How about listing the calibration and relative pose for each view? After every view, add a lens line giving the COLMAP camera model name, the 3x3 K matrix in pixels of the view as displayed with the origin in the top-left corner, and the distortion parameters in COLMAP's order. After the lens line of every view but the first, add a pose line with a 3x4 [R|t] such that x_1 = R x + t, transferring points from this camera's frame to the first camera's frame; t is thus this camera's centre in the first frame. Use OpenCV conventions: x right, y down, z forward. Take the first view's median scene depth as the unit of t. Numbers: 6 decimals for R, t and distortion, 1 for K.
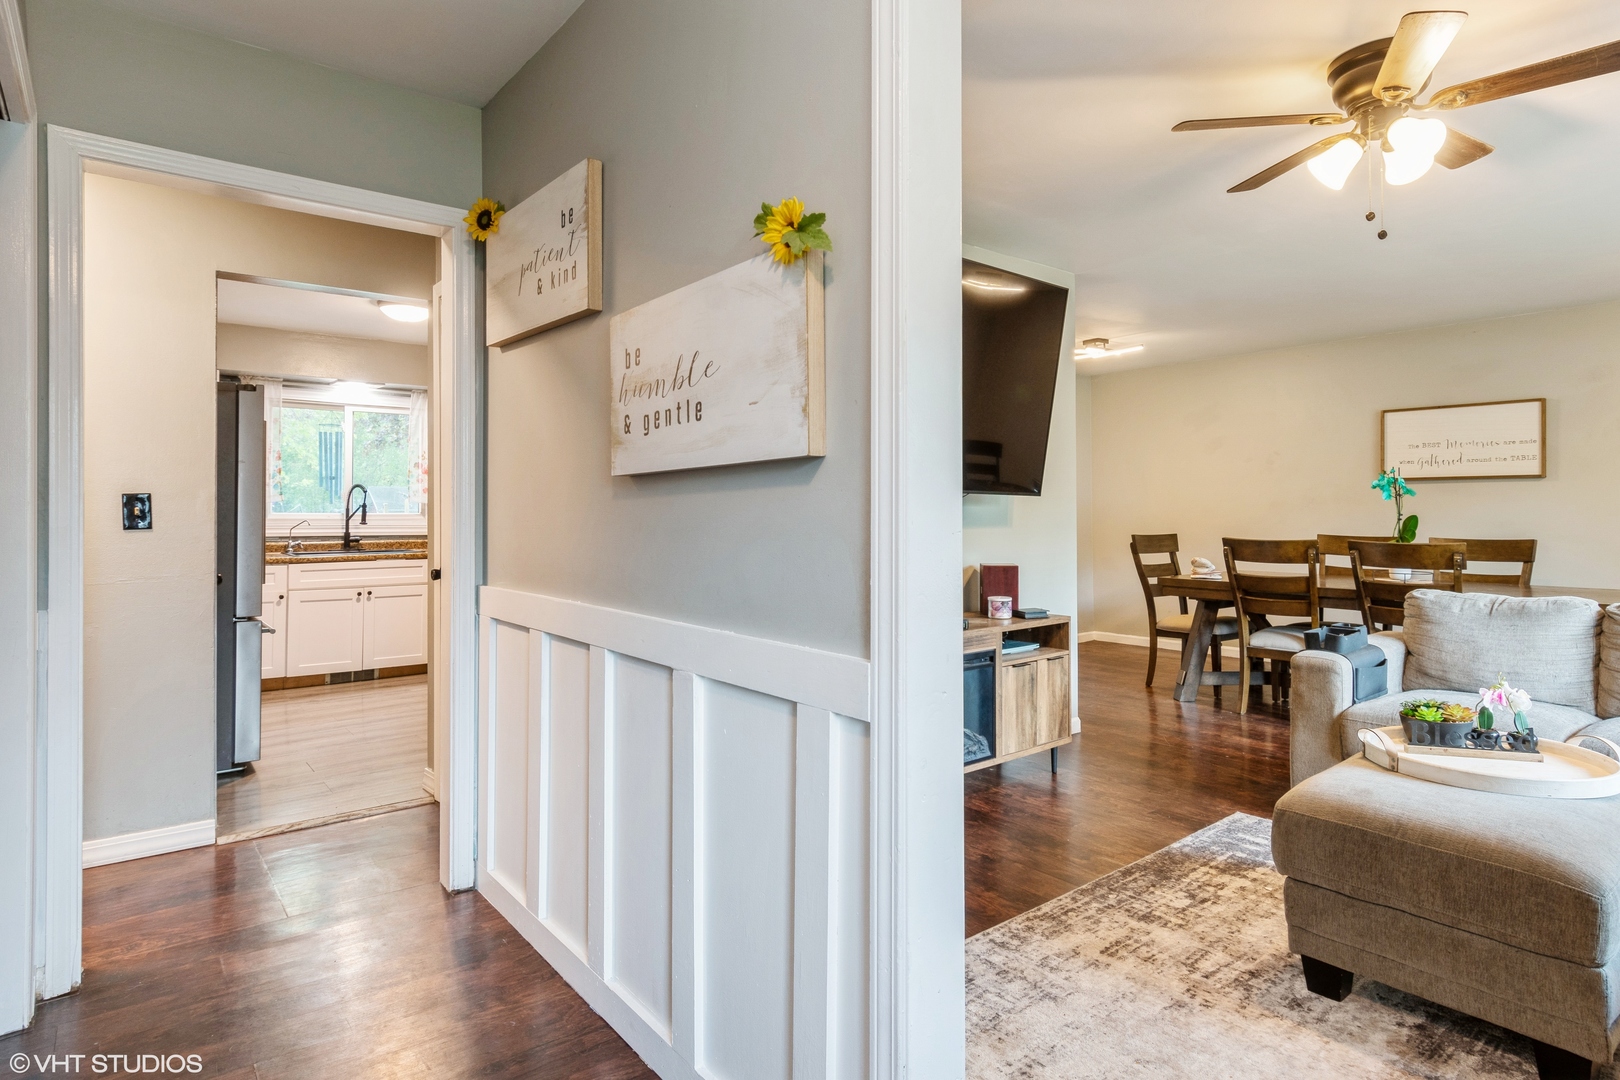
lens RADIAL K [[882.7, 0, 834.0], [0, 882.7, 510.0], [0, 0, 1]] dist [0.016114, -0.001186]
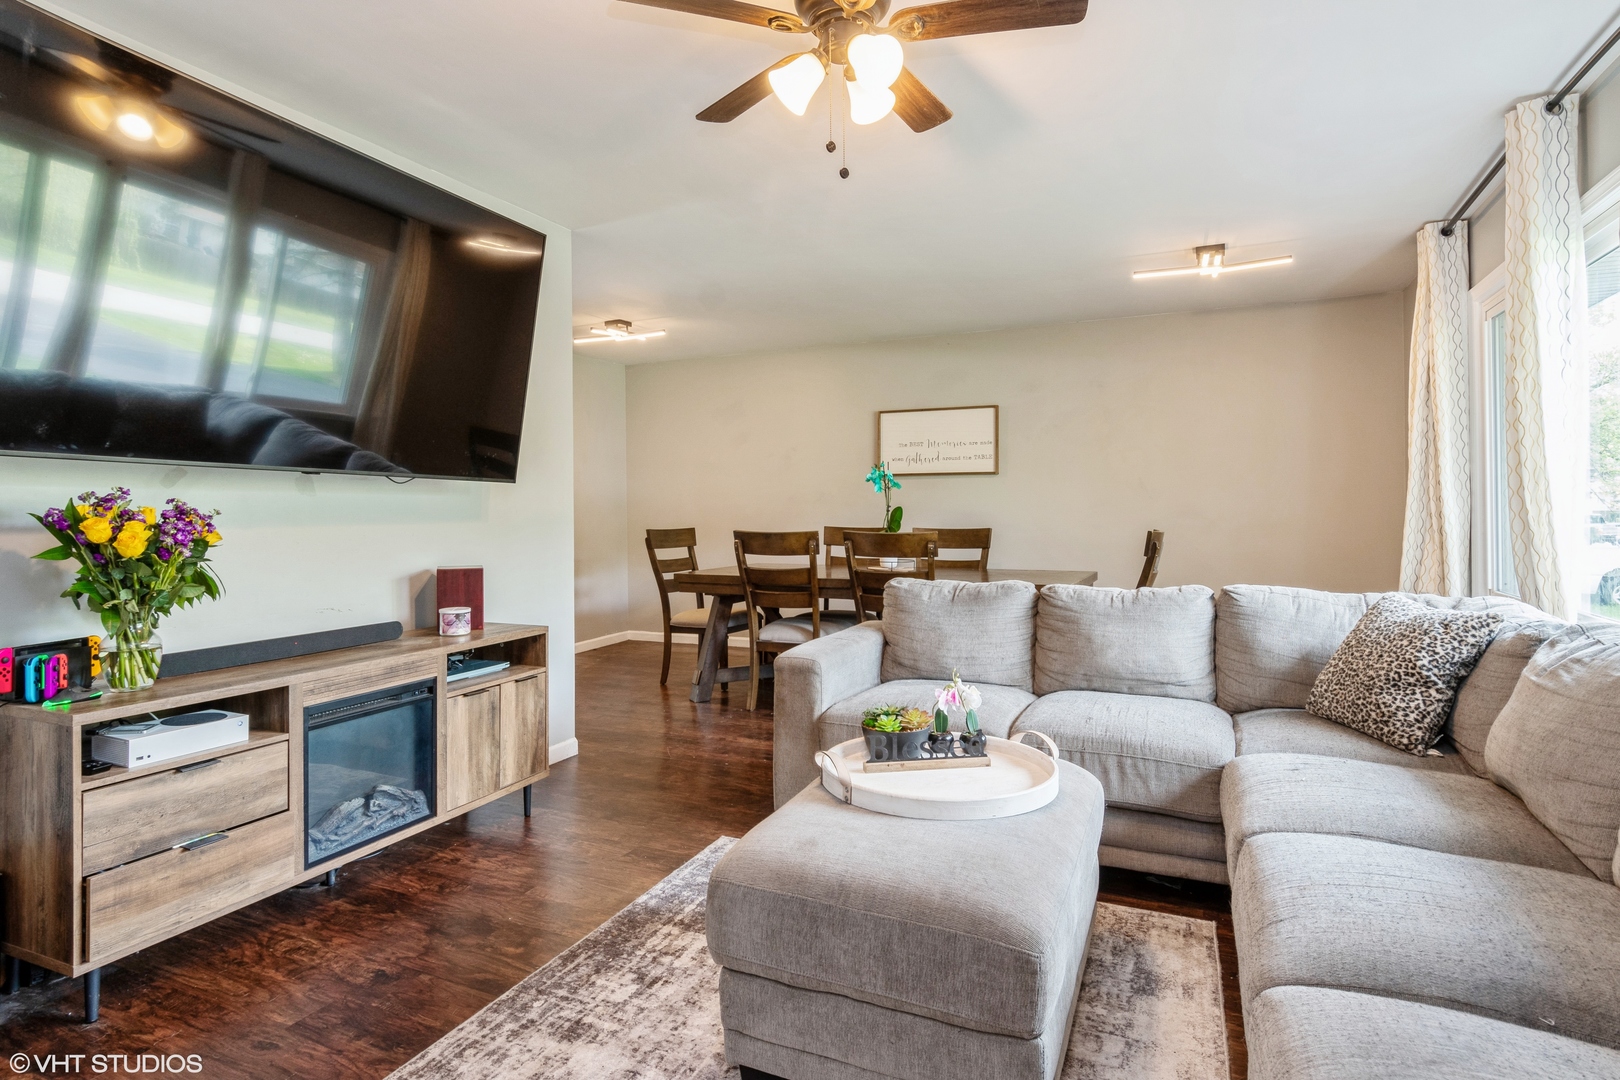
lens RADIAL K [[882.7, 0, 808.1], [0, 882.7, 531.3], [0, 0, 1]] dist [0.016114, -0.001186]
pose [[0.895951, -0.015199, 0.443893, 0.146717], [0.003482, 0.999624, 0.027199, 0.010315], [-0.444139, -0.022824, 0.895667, 0.176837]]
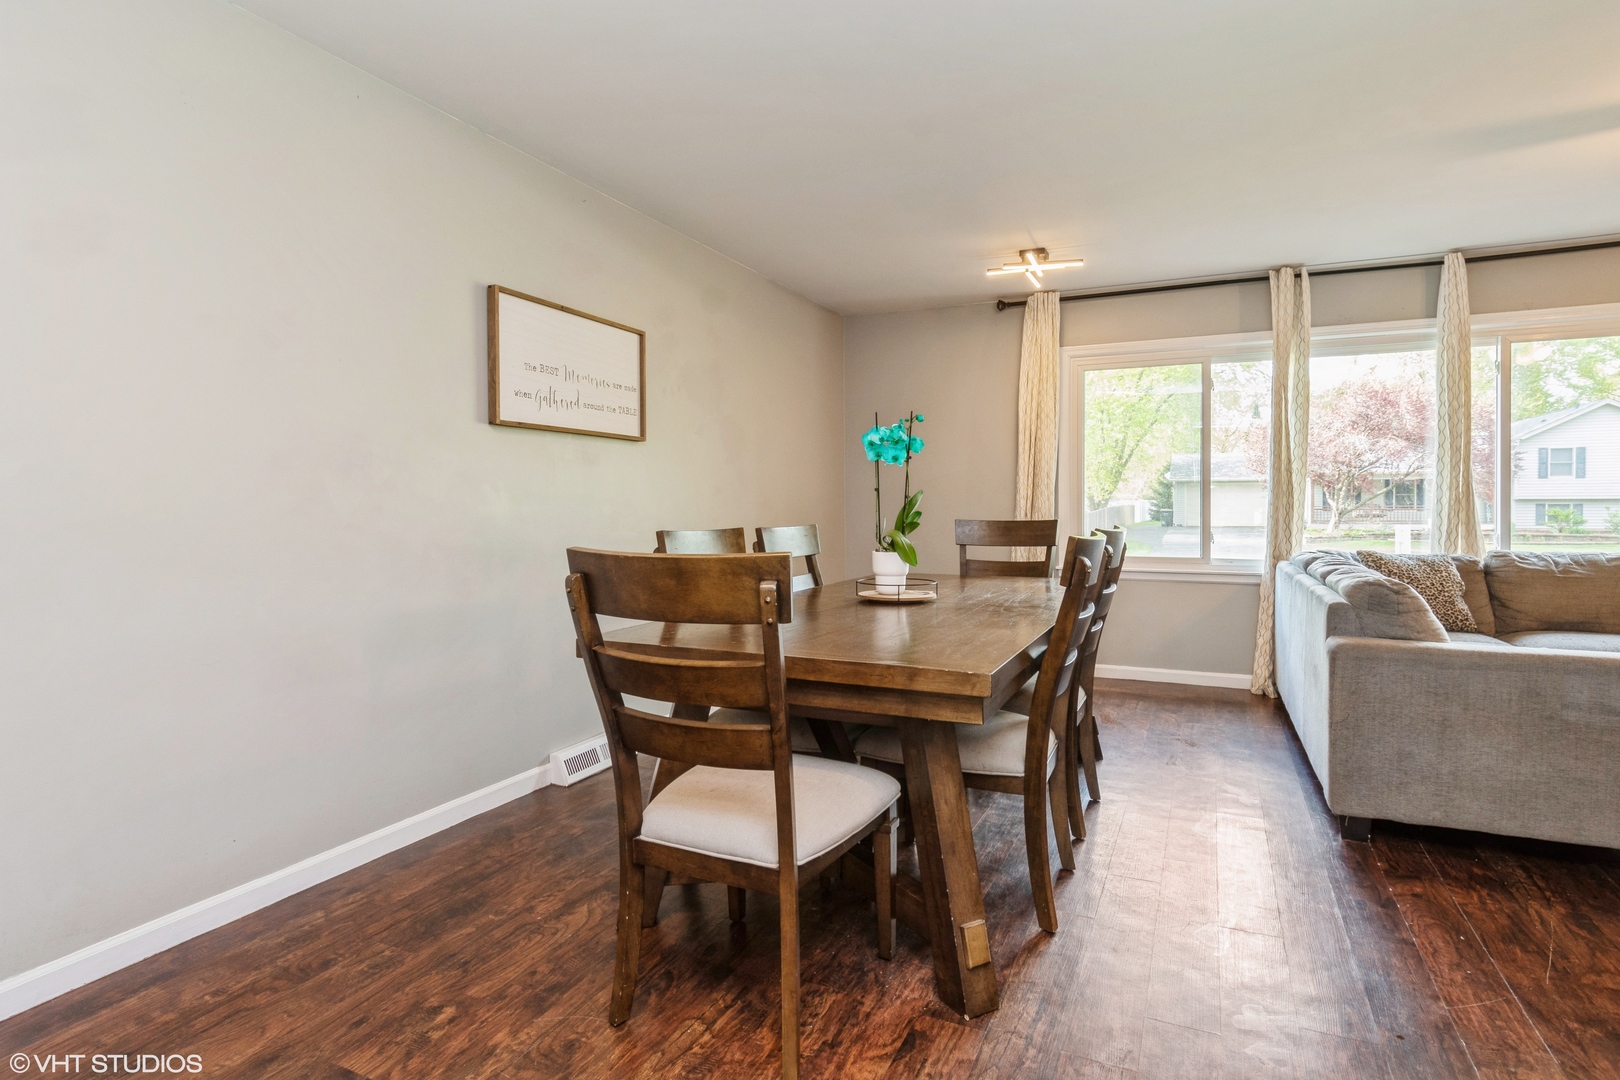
lens RADIAL K [[882.7, 0, 811.1], [0, 882.7, 540.7], [0, 0, 1]] dist [0.016114, -0.001186]
pose [[-0.437760, -0.034137, 0.898443, 0.164467], [-0.005288, 0.999359, 0.035395, 0.038509], [-0.899076, 0.010744, -0.437660, 2.475173]]
